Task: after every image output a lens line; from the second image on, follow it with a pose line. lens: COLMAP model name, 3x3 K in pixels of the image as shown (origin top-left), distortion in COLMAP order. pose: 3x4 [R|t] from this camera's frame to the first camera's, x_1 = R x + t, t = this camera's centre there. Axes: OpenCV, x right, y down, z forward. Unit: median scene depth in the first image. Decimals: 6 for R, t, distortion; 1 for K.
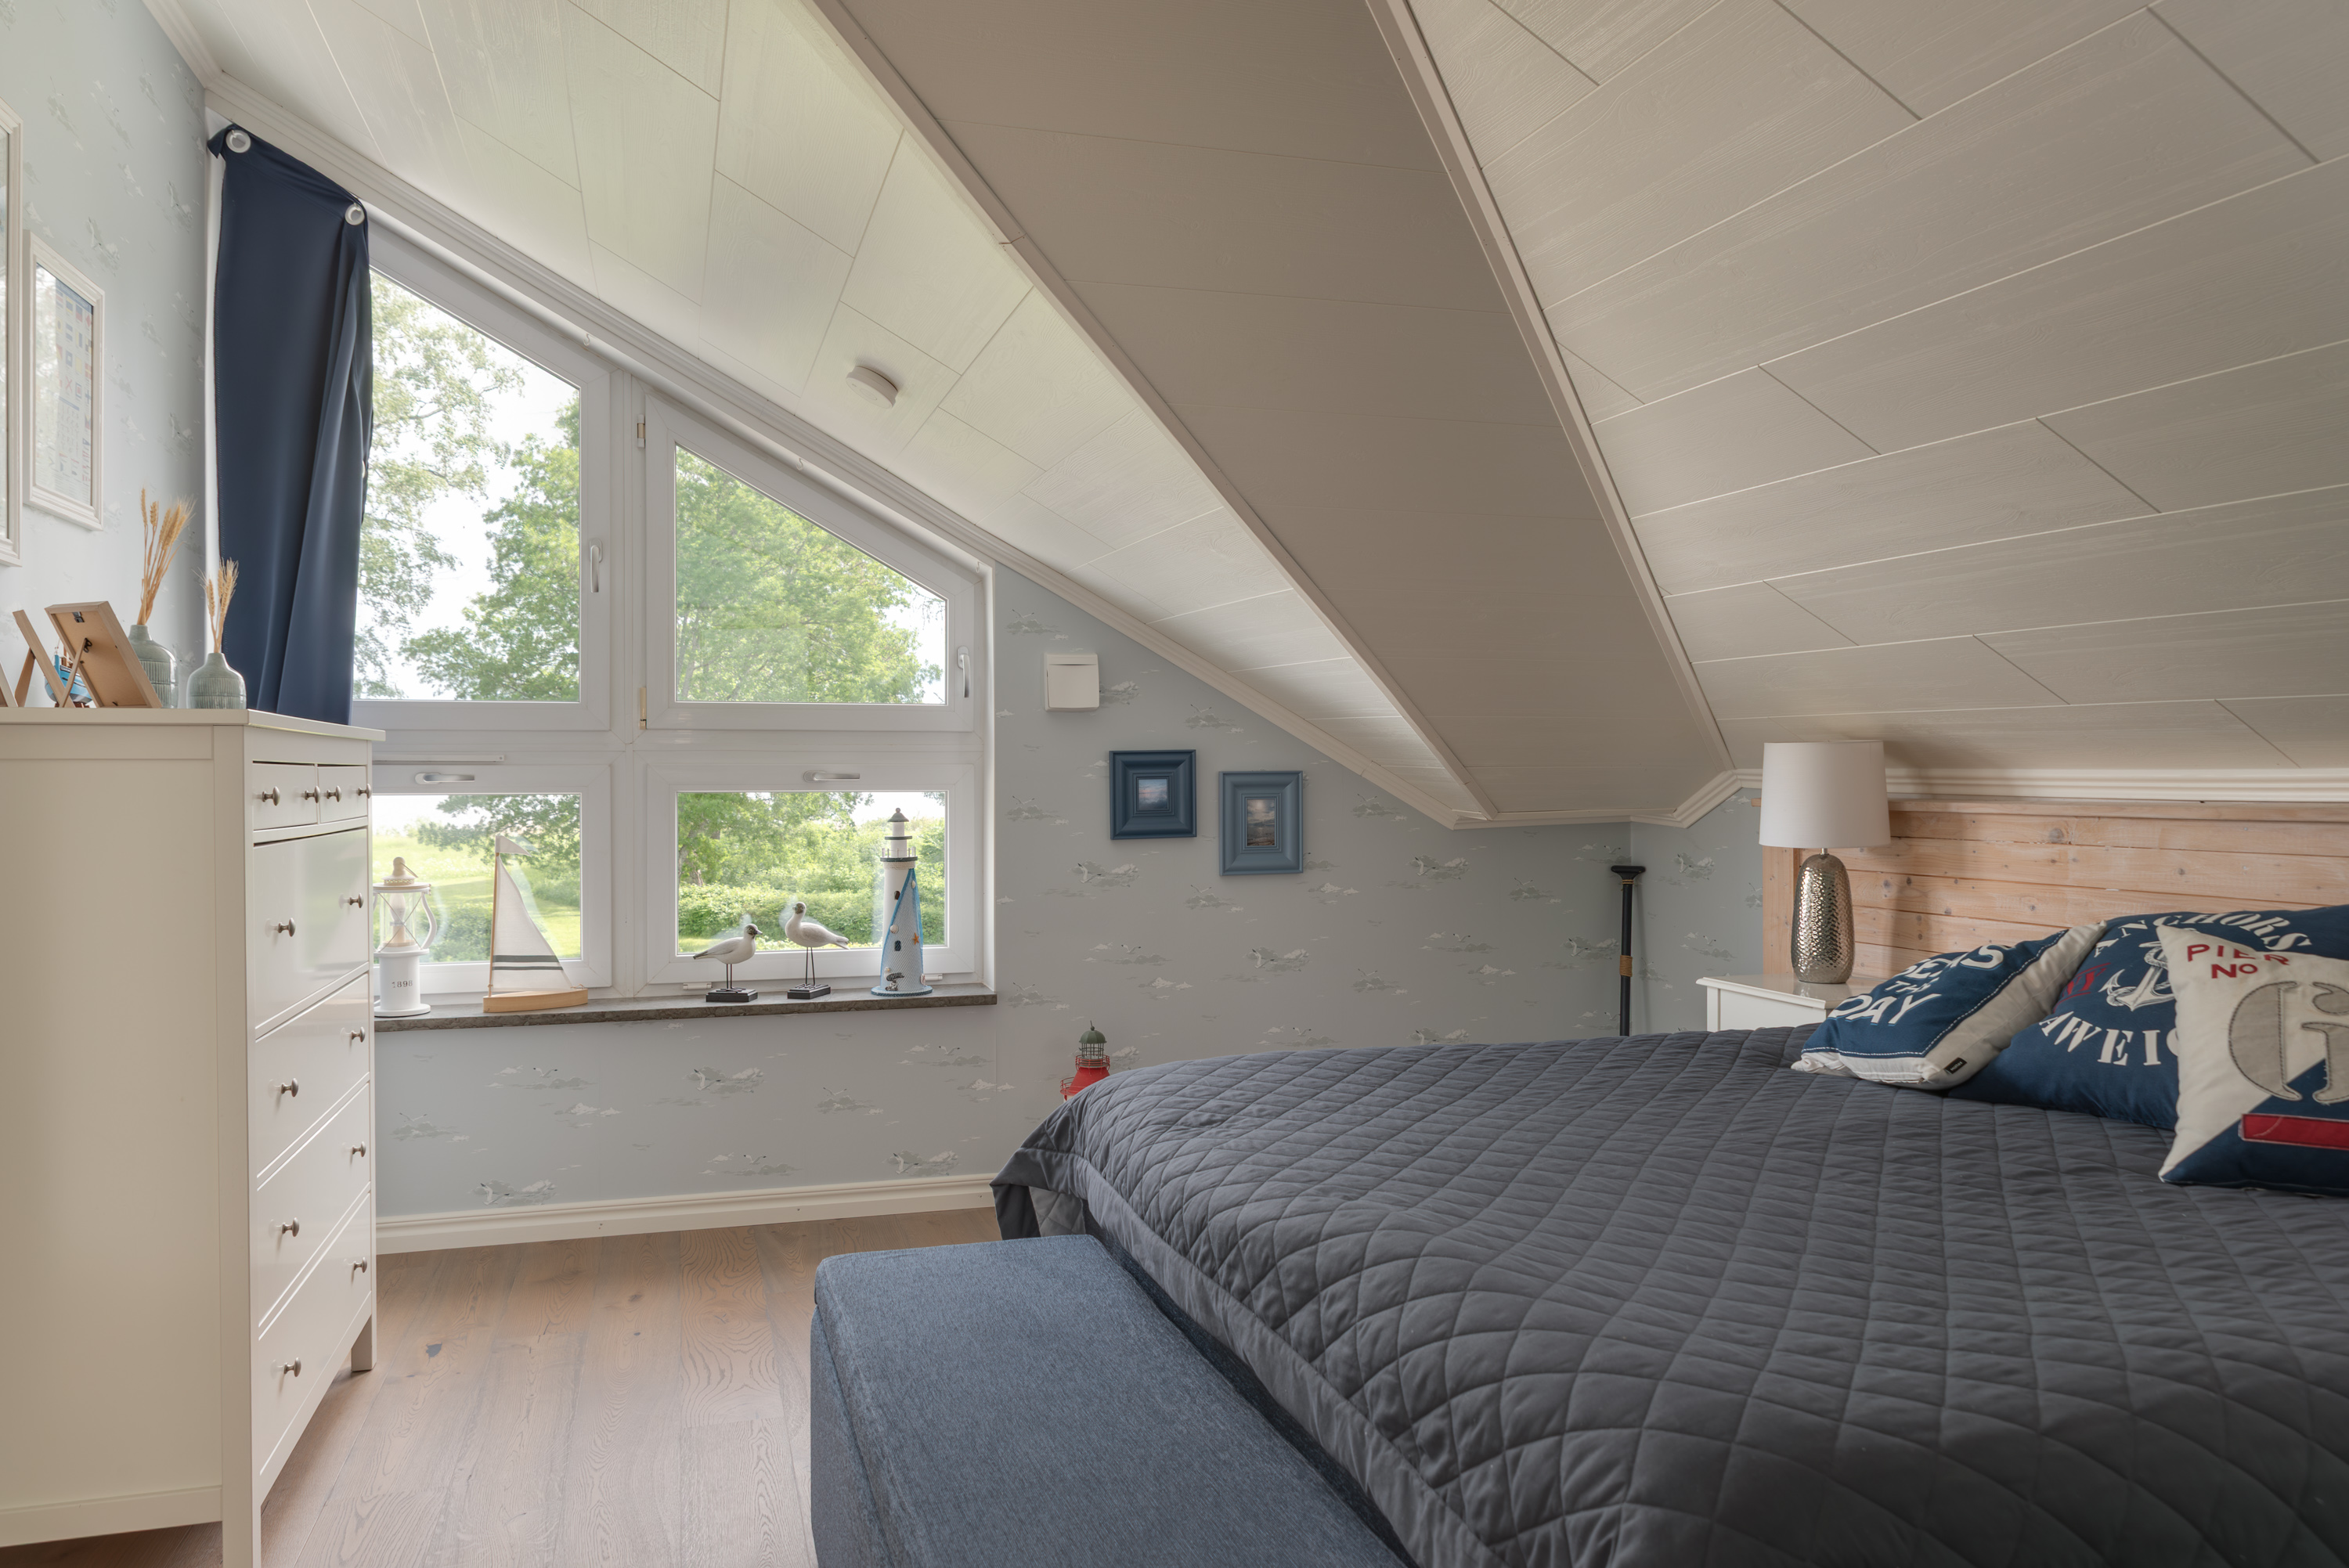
lens RADIAL K [[1569.5, 0, 1171.0], [0, 1569.5, 784.7], [0, 0, 1]] dist [0.005793, 0.001936]
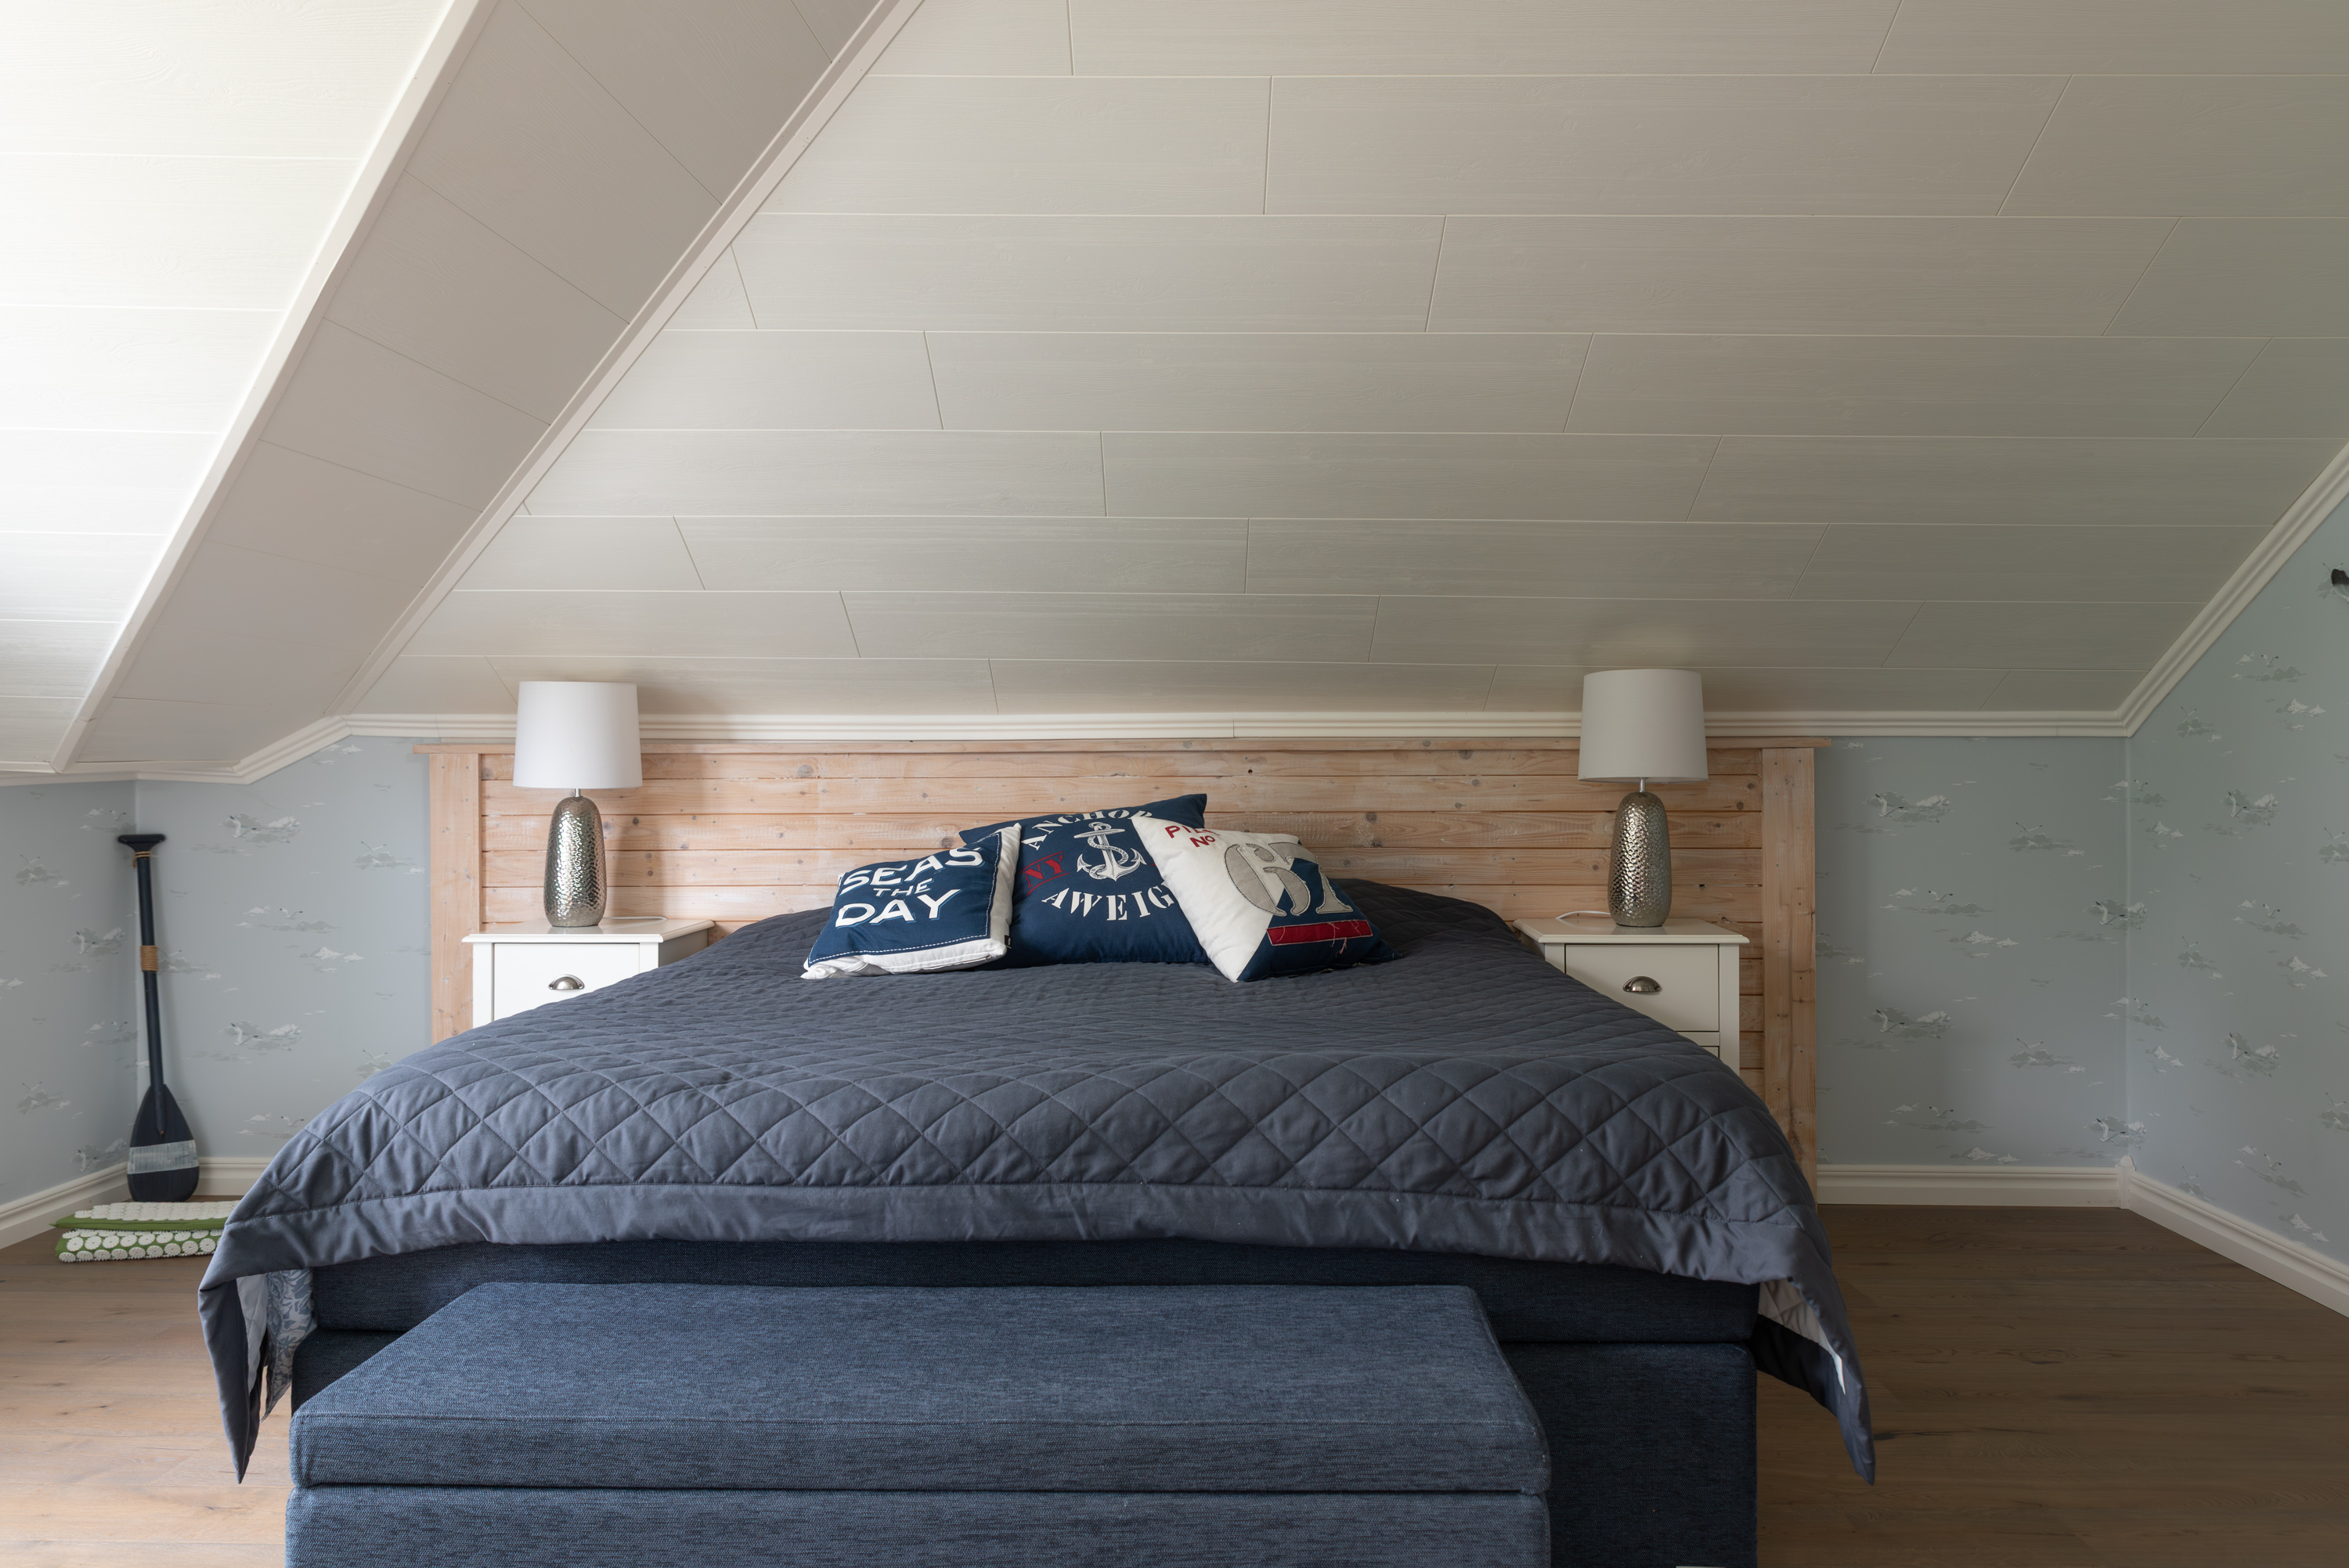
lens RADIAL K [[1691.2, 0, 1166.5], [0, 1691.2, 786.3], [0, 0, 1]] dist [-0.005739, -0.002755]
pose [[0.337971, -0.005214, 0.941142, -0.524508], [0.005249, 0.999980, 0.003655, 0.040679], [-0.941142, 0.003704, 0.337992, 0.330870]]
